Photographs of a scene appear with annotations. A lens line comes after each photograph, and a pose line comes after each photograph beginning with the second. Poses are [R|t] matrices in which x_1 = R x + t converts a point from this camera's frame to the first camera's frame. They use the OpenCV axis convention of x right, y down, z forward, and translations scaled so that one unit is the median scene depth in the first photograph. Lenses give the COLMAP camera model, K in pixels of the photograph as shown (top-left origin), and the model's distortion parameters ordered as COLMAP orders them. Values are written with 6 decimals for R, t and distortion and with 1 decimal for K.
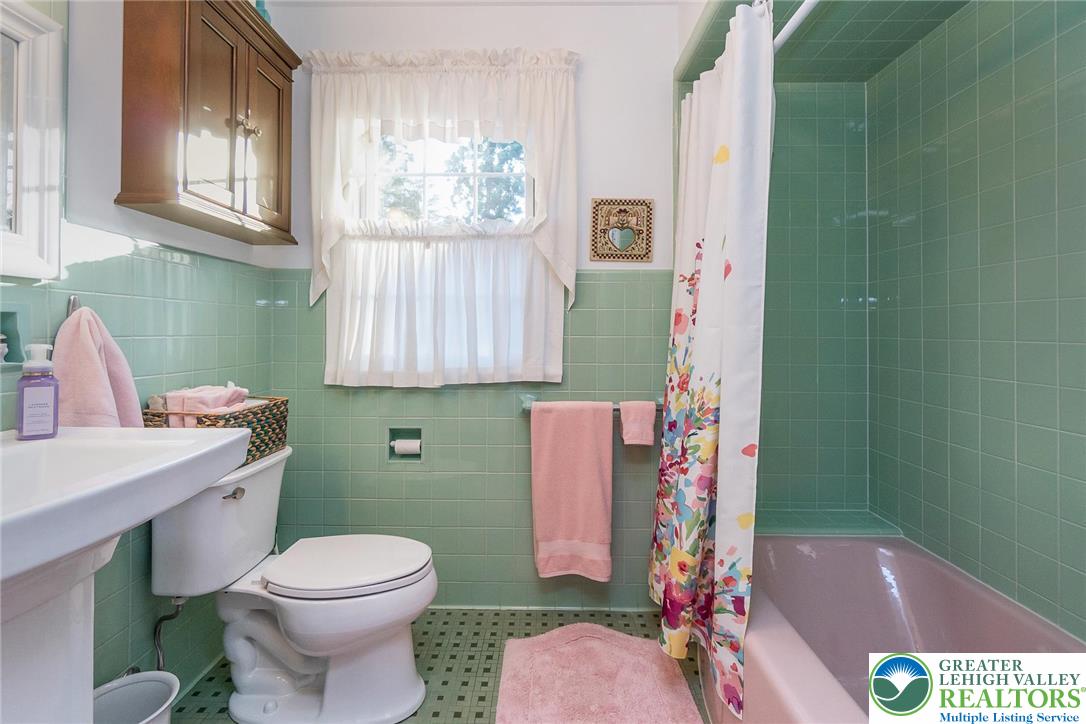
lens RADIAL K [[480.7, 0, 544.7], [0, 480.7, 327.6], [0, 0, 1]] dist [-0.004755, 0.000396]
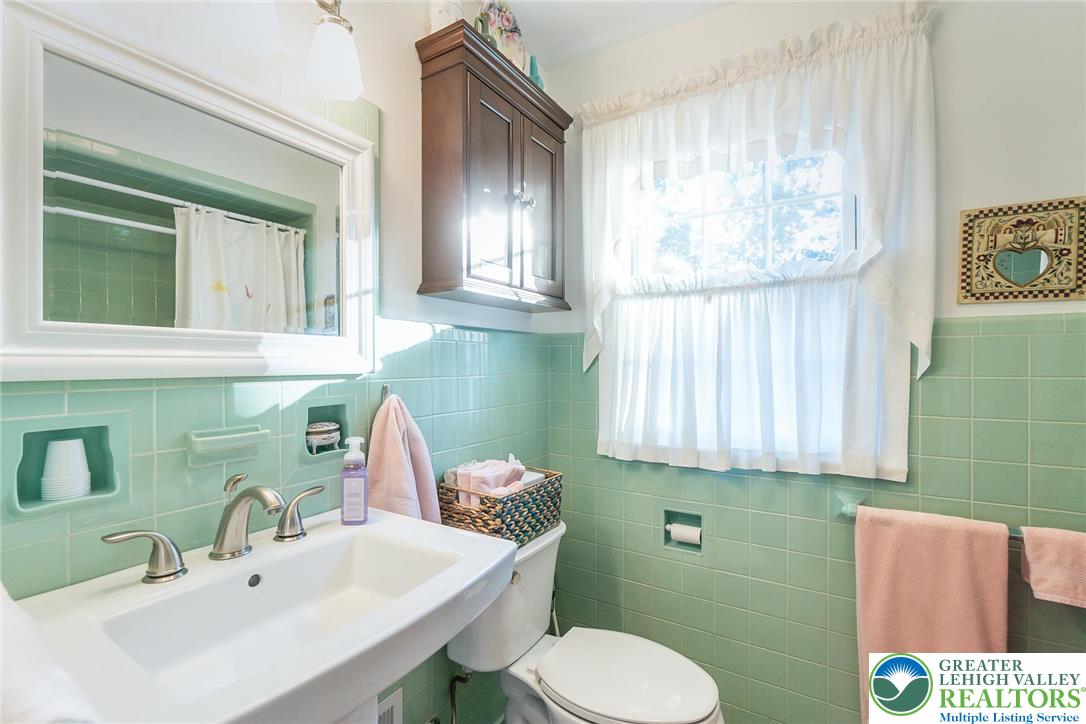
lens RADIAL K [[480.7, 0, 546.9], [0, 480.7, 362.2], [0, 0, 1]] dist [-0.004755, 0.000396]
pose [[0.854666, -0.003590, -0.519167, -0.052613], [0.006551, 0.999971, 0.003870, -0.070888], [0.519138, -0.006708, 0.854664, 0.144036]]
